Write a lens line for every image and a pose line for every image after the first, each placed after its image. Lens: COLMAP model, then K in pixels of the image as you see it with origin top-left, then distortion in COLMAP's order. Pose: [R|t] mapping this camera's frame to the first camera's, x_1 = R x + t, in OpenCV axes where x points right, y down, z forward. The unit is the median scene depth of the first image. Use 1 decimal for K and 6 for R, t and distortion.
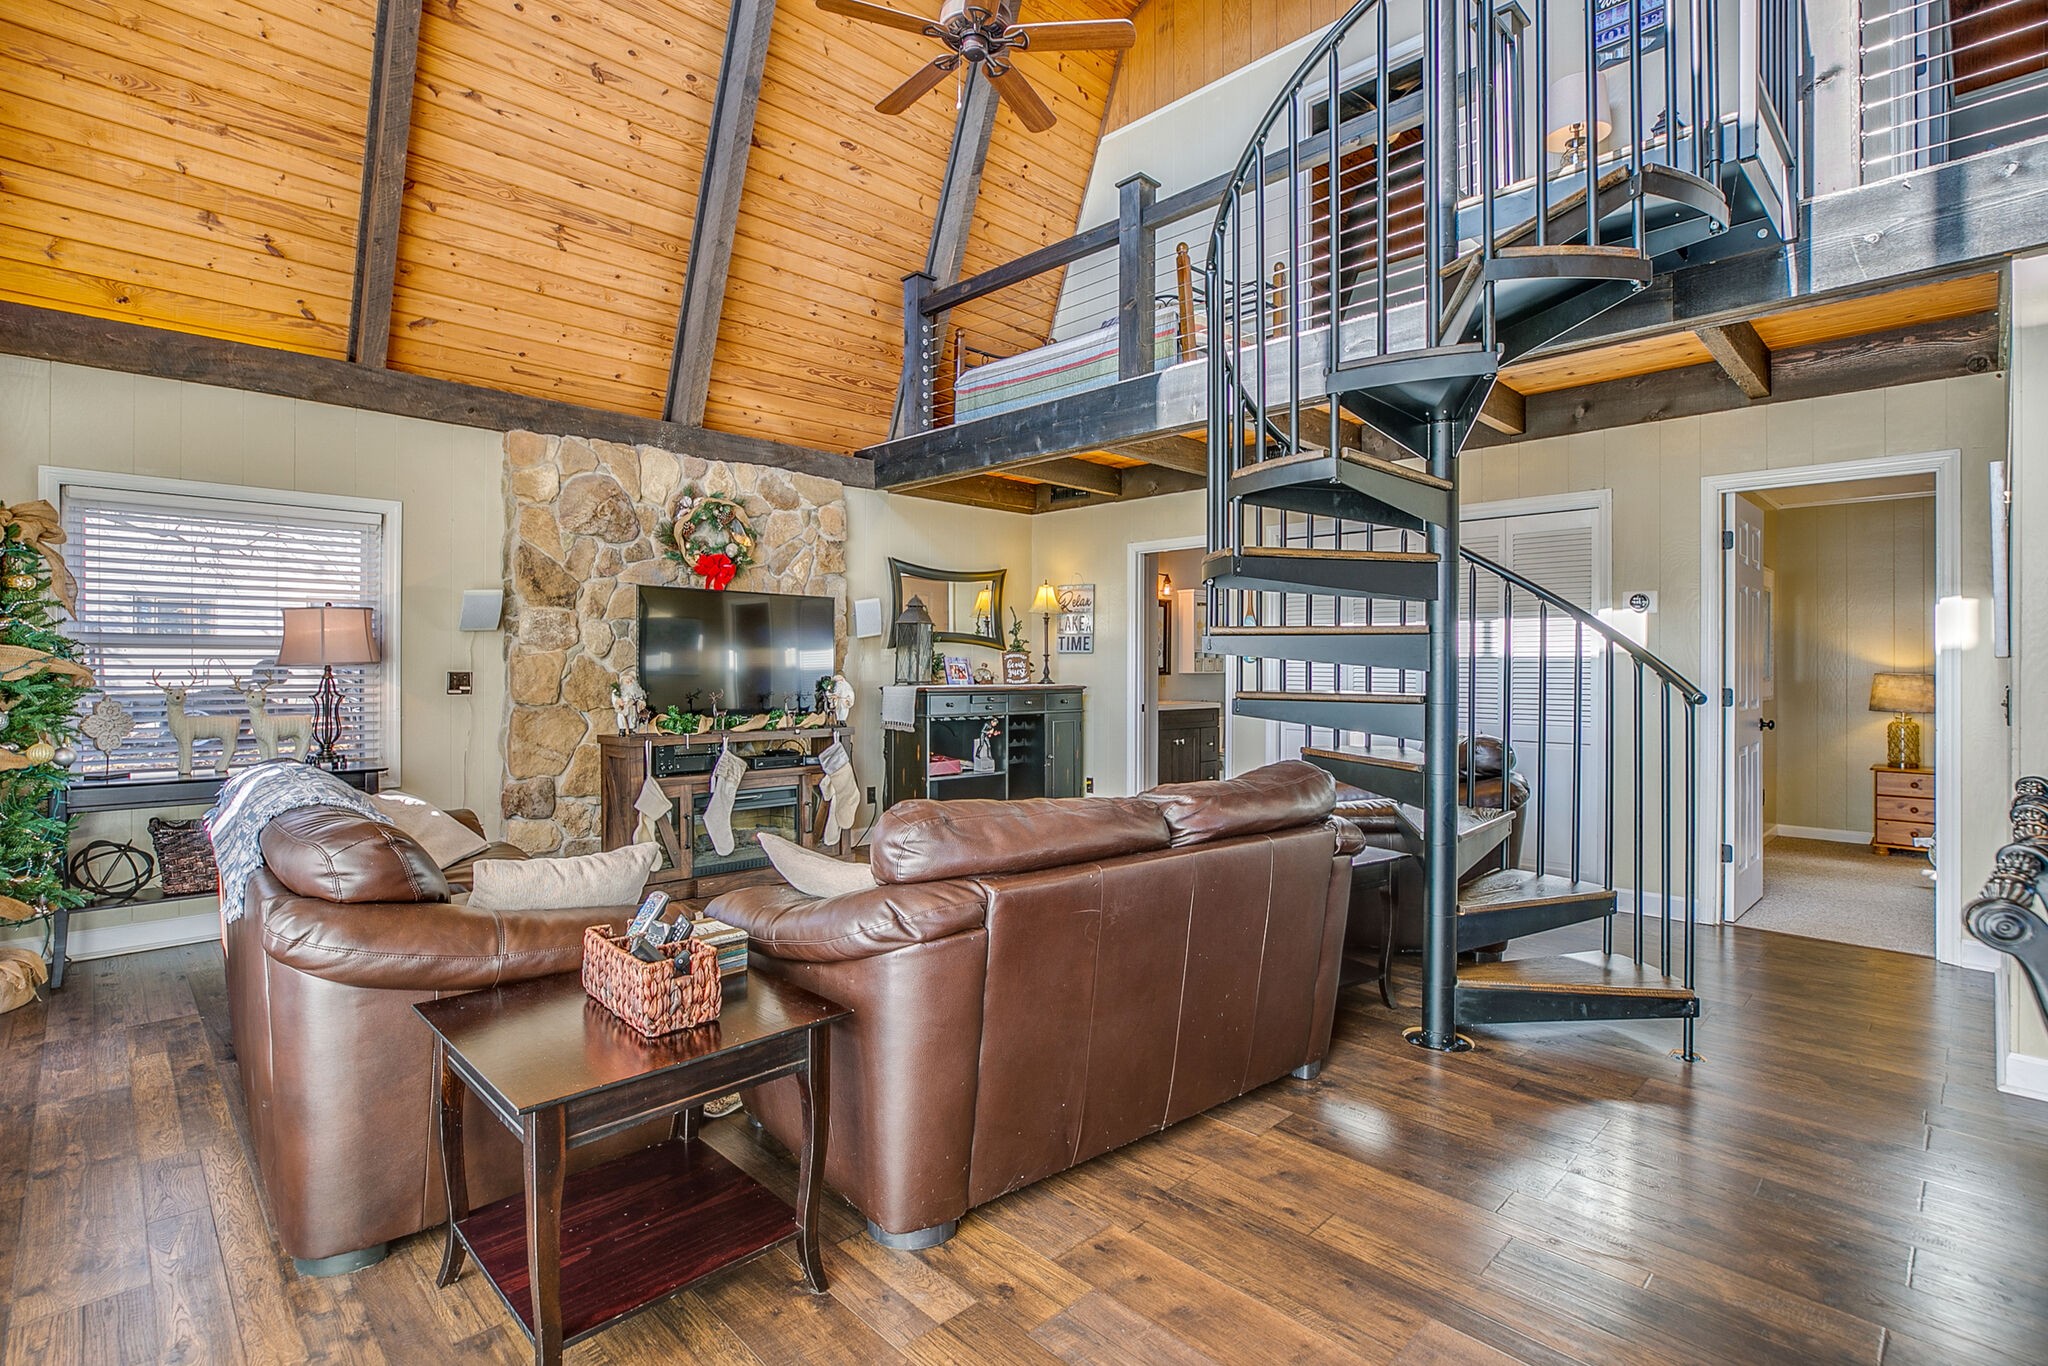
lens RADIAL K [[981.5, 0, 1014.7], [0, 981.5, 670.2], [0, 0, 1]] dist [-0.005458, 0.000121]
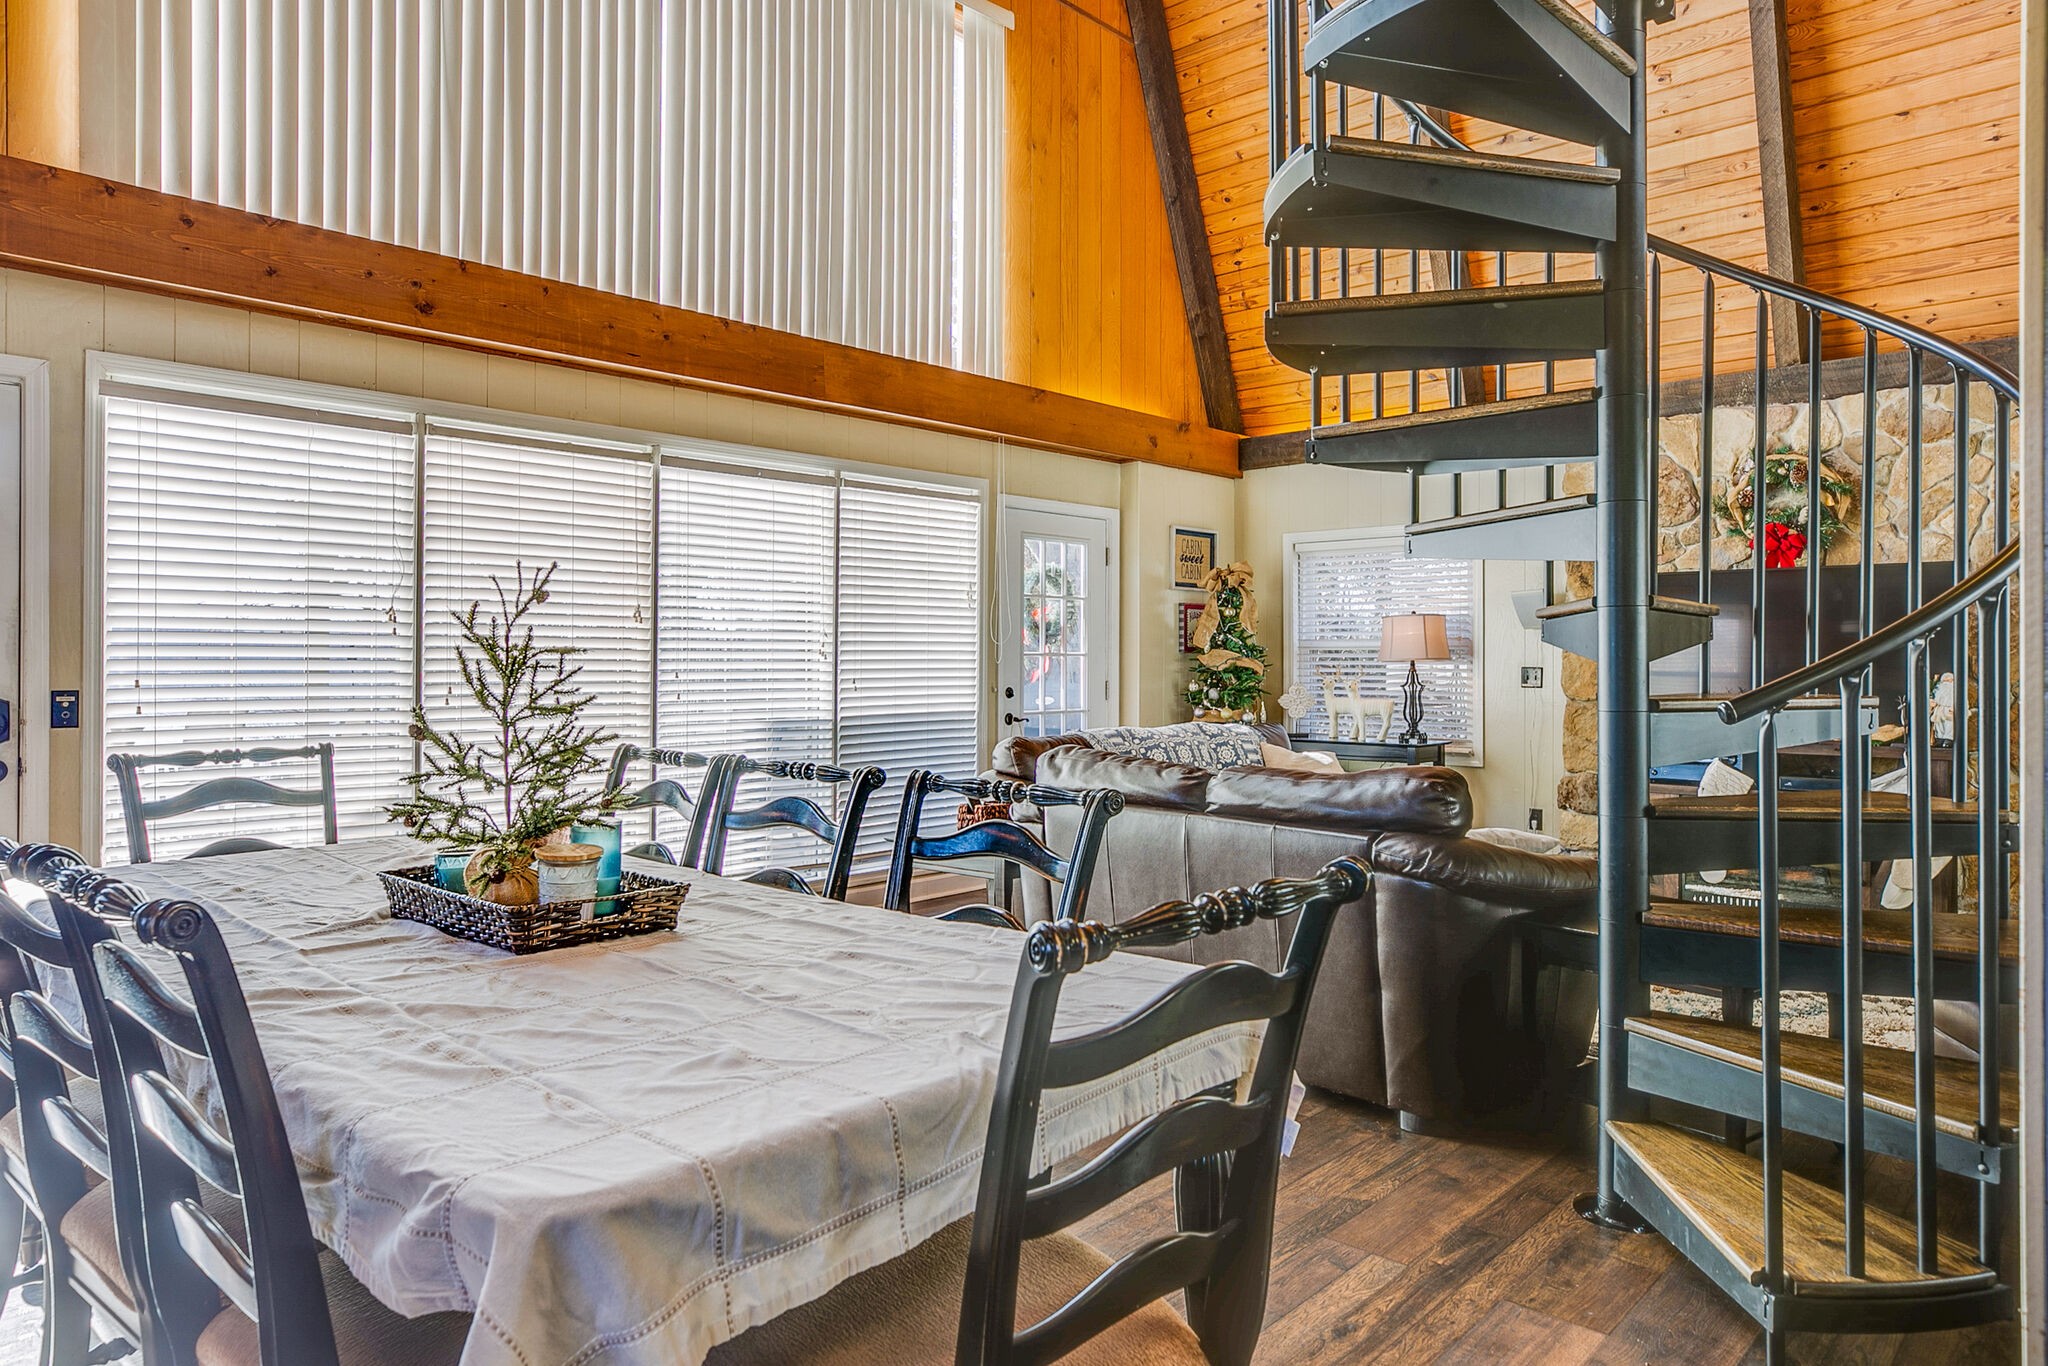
lens RADIAL K [[1301.2, 0, 1013.1], [0, 1301.2, 678.0], [0, 0, 1]] dist [0.005089, 0.000367]
pose [[0.066533, 0.010435, -0.997730, 0.806585], [-0.004806, 0.999937, 0.010138, 0.001832], [0.997773, 0.004120, 0.066579, 0.324616]]
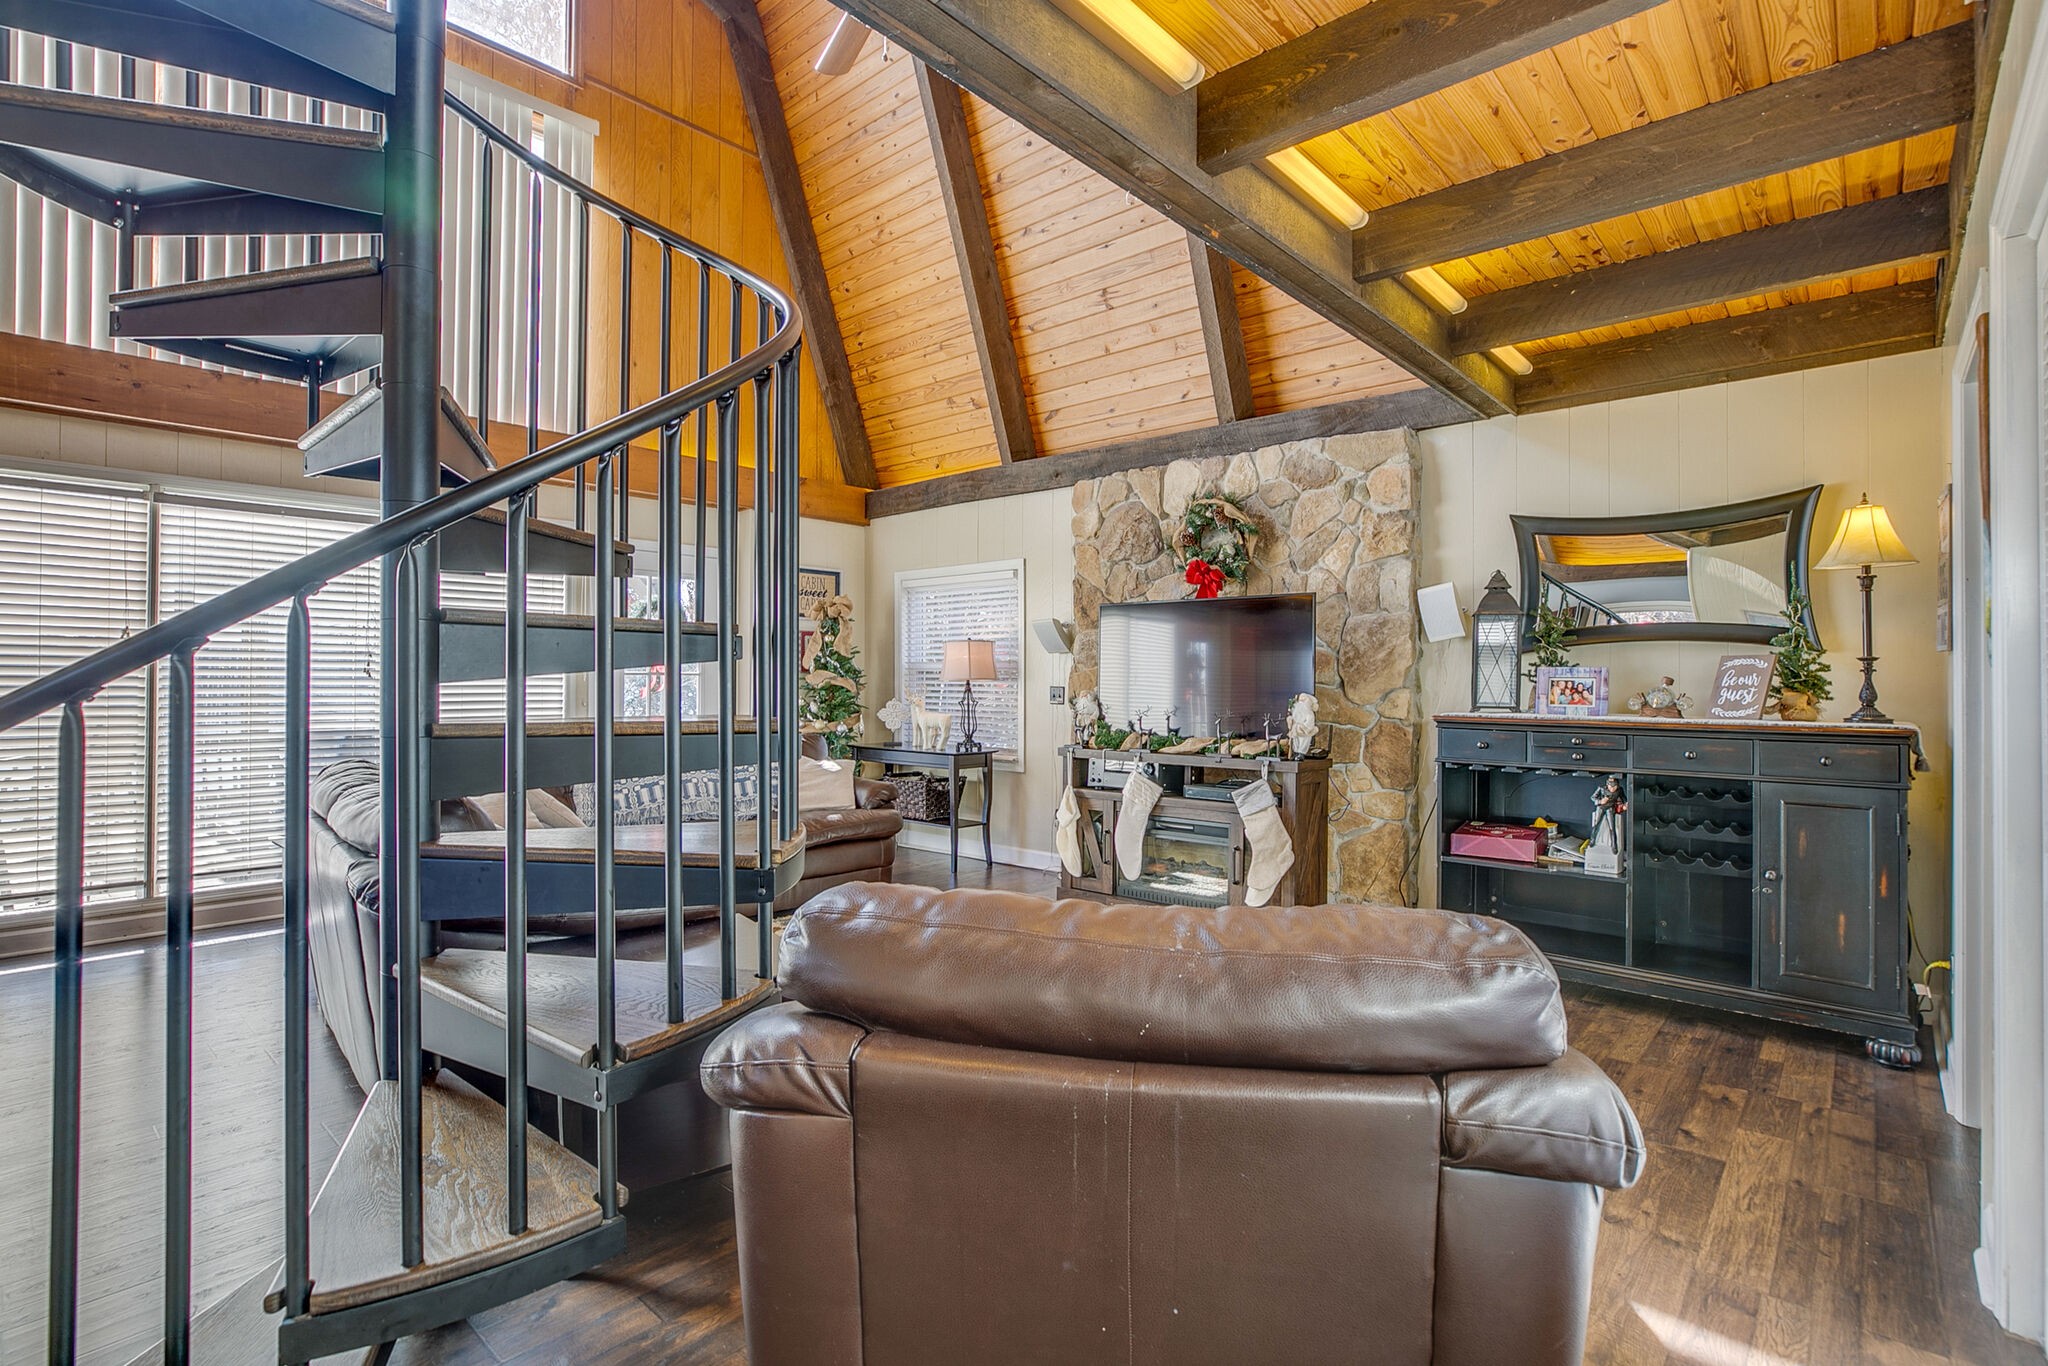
lens RADIAL K [[981.5, 0, 1028.1], [0, 981.5, 679.8], [0, 0, 1]] dist [-0.005458, 0.000121]
pose [[0.075061, -0.002730, -0.997175, 0.661303], [-0.007495, 0.999966, -0.003302, -0.002027], [0.997151, 0.007722, 0.075038, 0.846186]]
